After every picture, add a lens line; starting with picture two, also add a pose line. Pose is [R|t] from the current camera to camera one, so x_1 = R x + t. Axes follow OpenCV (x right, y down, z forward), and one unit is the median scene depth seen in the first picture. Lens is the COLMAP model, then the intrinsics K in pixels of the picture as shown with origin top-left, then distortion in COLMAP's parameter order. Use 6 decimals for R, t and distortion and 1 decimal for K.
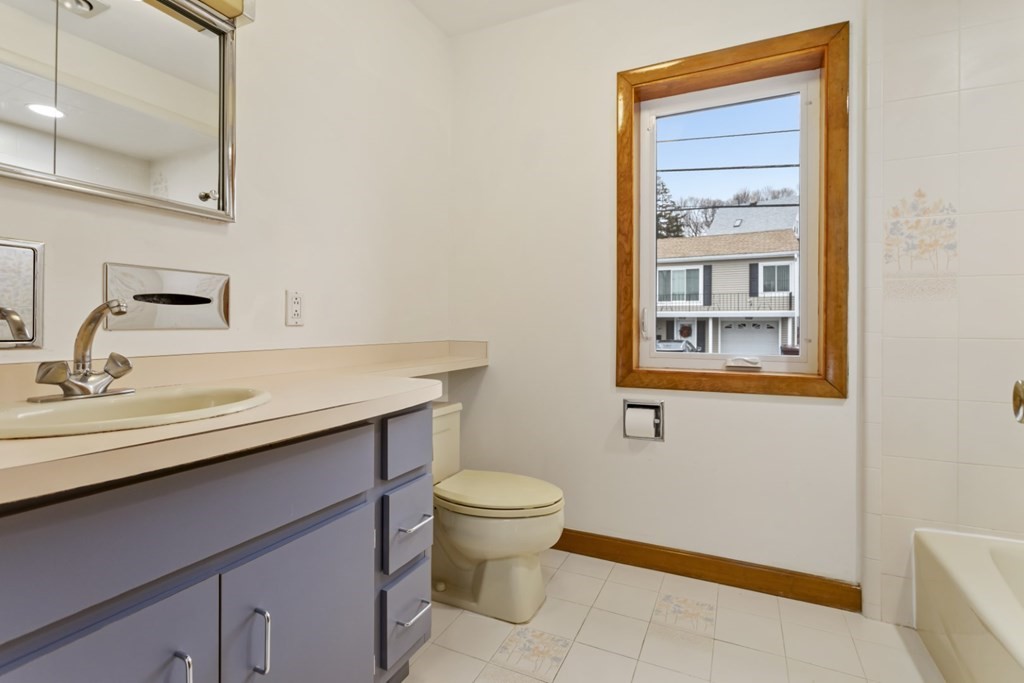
lens RADIAL K [[486.6, 0, 510.6], [0, 486.6, 333.0], [0, 0, 1]] dist [0.001654, -0.000241]
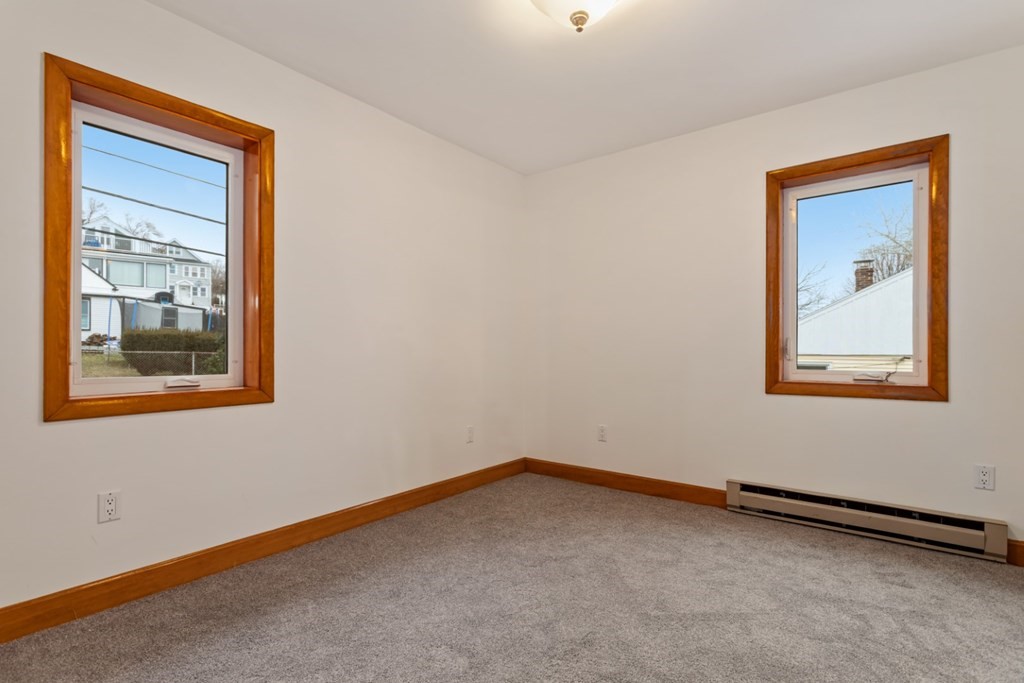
lens RADIAL K [[486.6, 0, 513.3], [0, 486.6, 344.2], [0, 0, 1]] dist [0.001654, -0.000241]
pose [[0.969975, 0.001969, -0.243197, -0.157760], [-0.005888, 0.999864, -0.015390, -0.004305], [0.243134, 0.016360, 0.969855, -0.576224]]
